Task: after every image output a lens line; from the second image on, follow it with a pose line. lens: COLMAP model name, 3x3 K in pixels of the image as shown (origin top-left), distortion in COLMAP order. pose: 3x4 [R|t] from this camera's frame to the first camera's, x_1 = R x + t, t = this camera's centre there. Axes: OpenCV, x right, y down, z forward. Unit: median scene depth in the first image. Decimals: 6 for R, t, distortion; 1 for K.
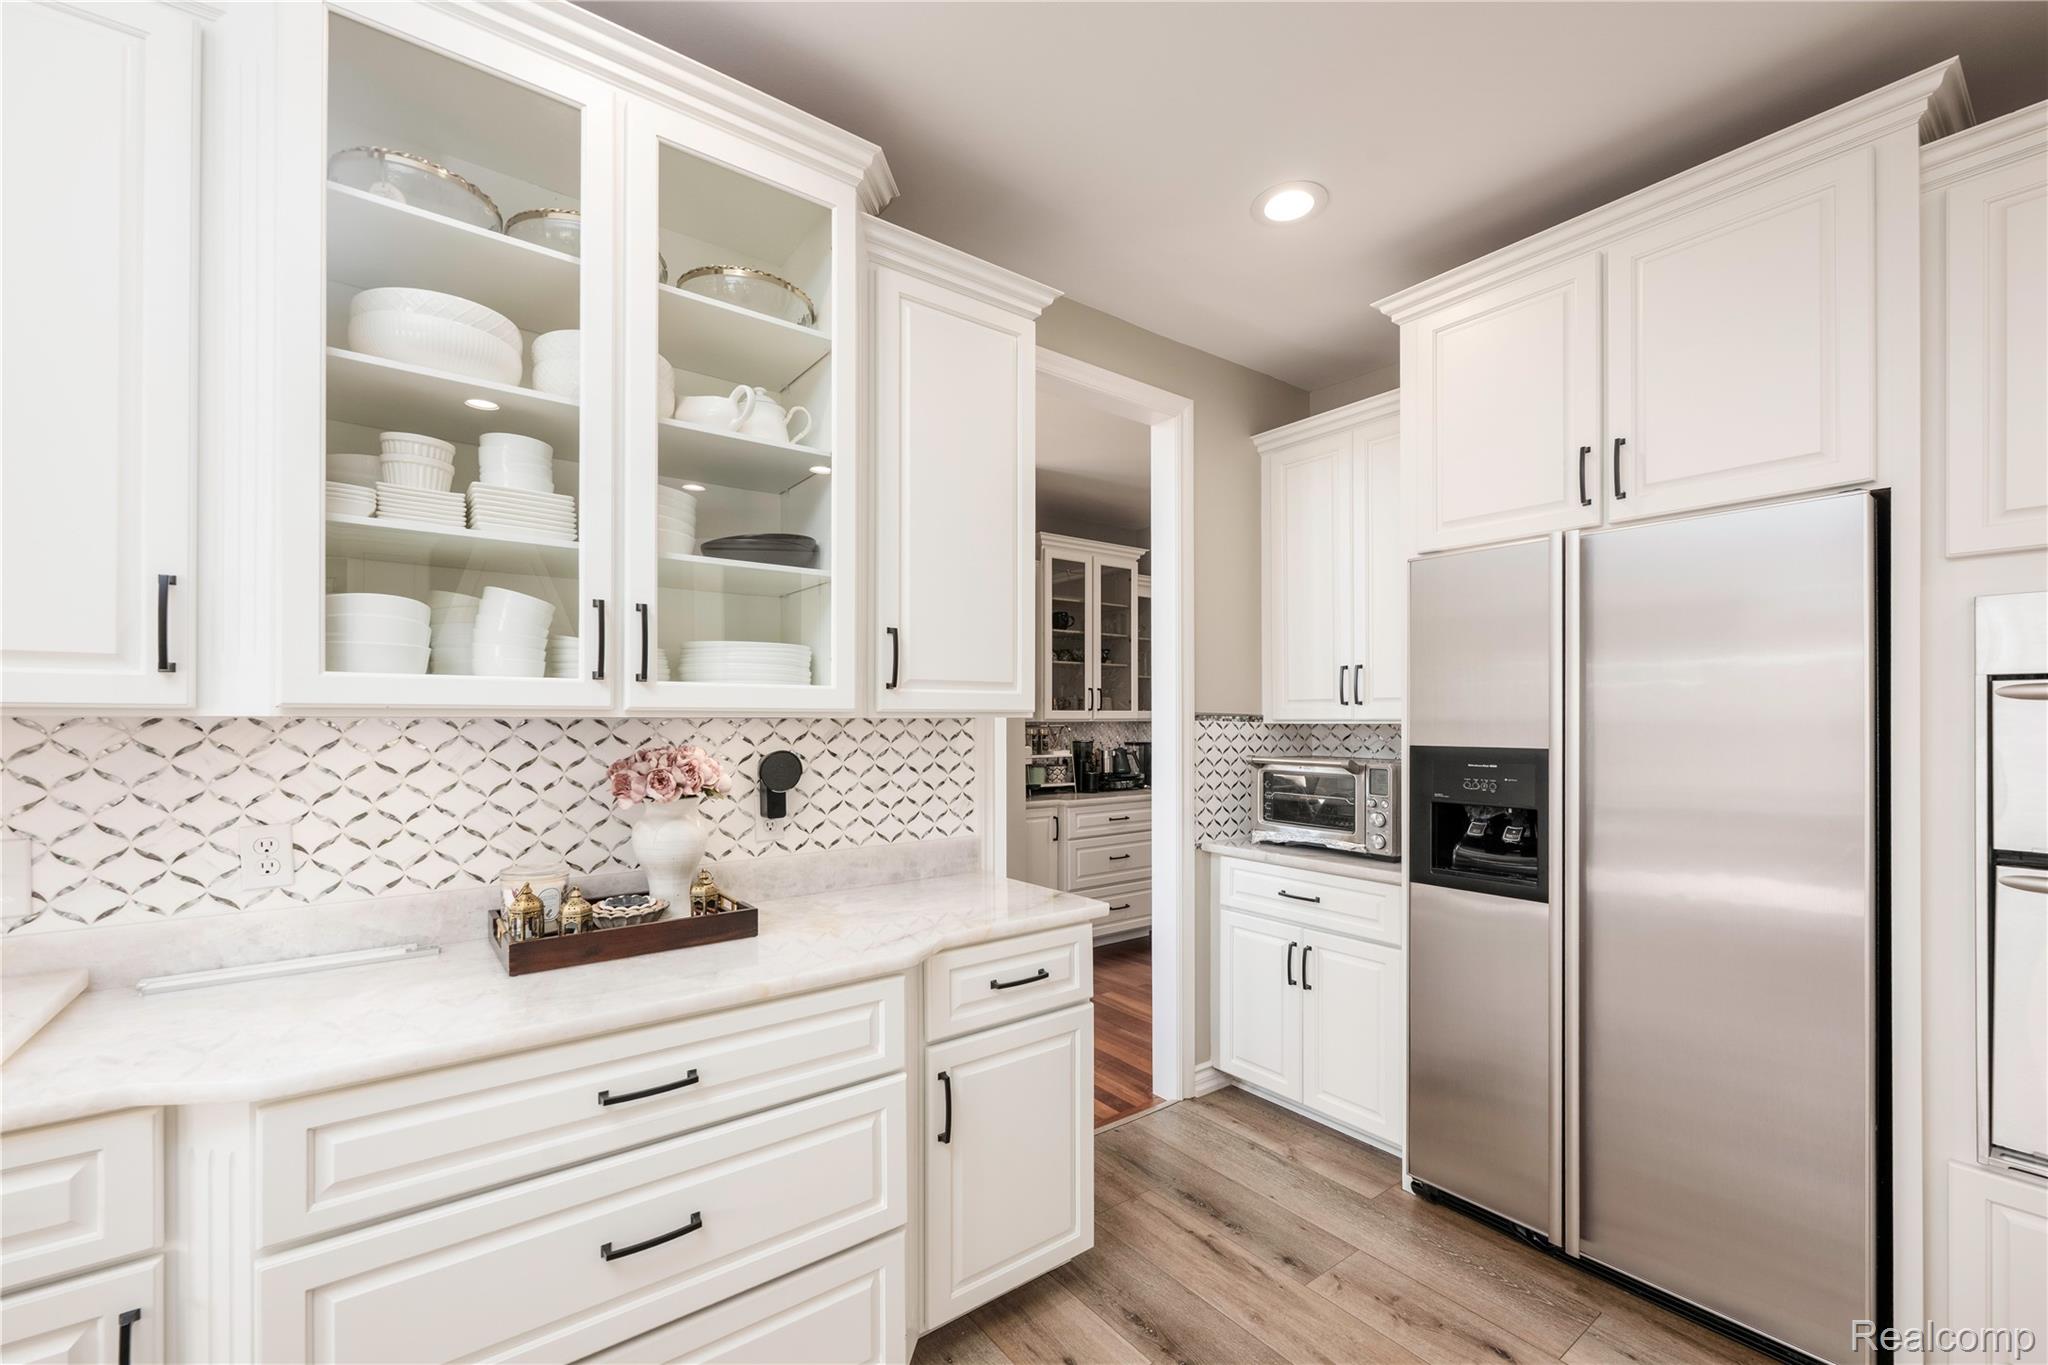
lens RADIAL K [[820.8, 0, 1044.1], [0, 820.8, 714.0], [0, 0, 1]] dist [-0.001007, 0.000026]
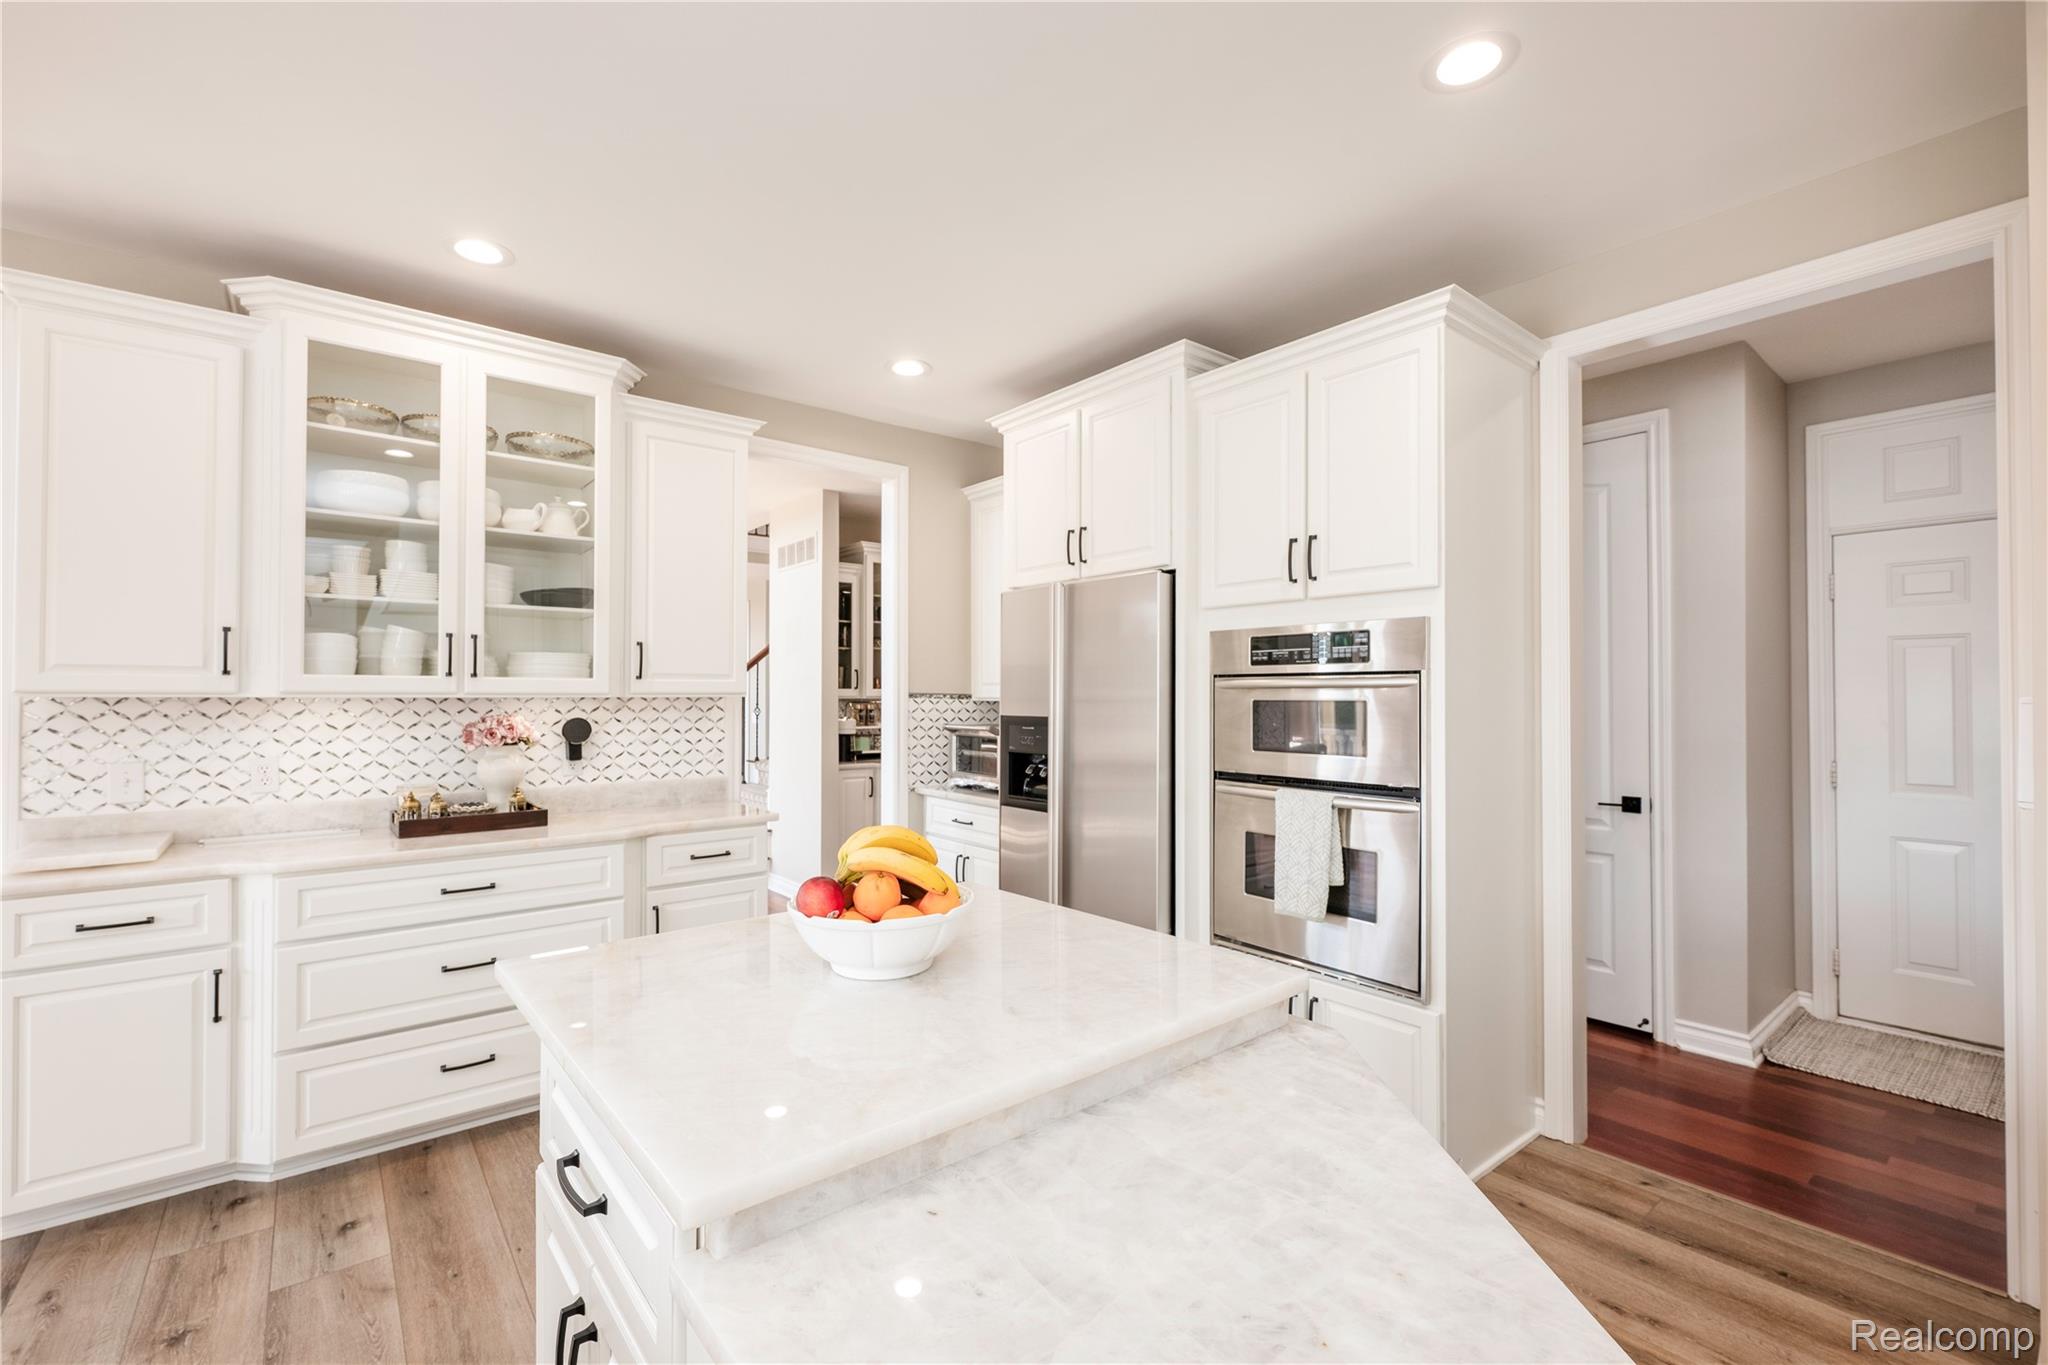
lens RADIAL K [[902.4, 0, 1024.0], [0, 902.4, 682.5], [0, 0, 1]] dist [0.000987, 0.000306]
pose [[0.999986, 0.000678, -0.005223, 0.626165], [-0.000715, 0.999975, -0.007012, -0.013343], [0.005219, 0.007016, 0.999962, -0.840018]]
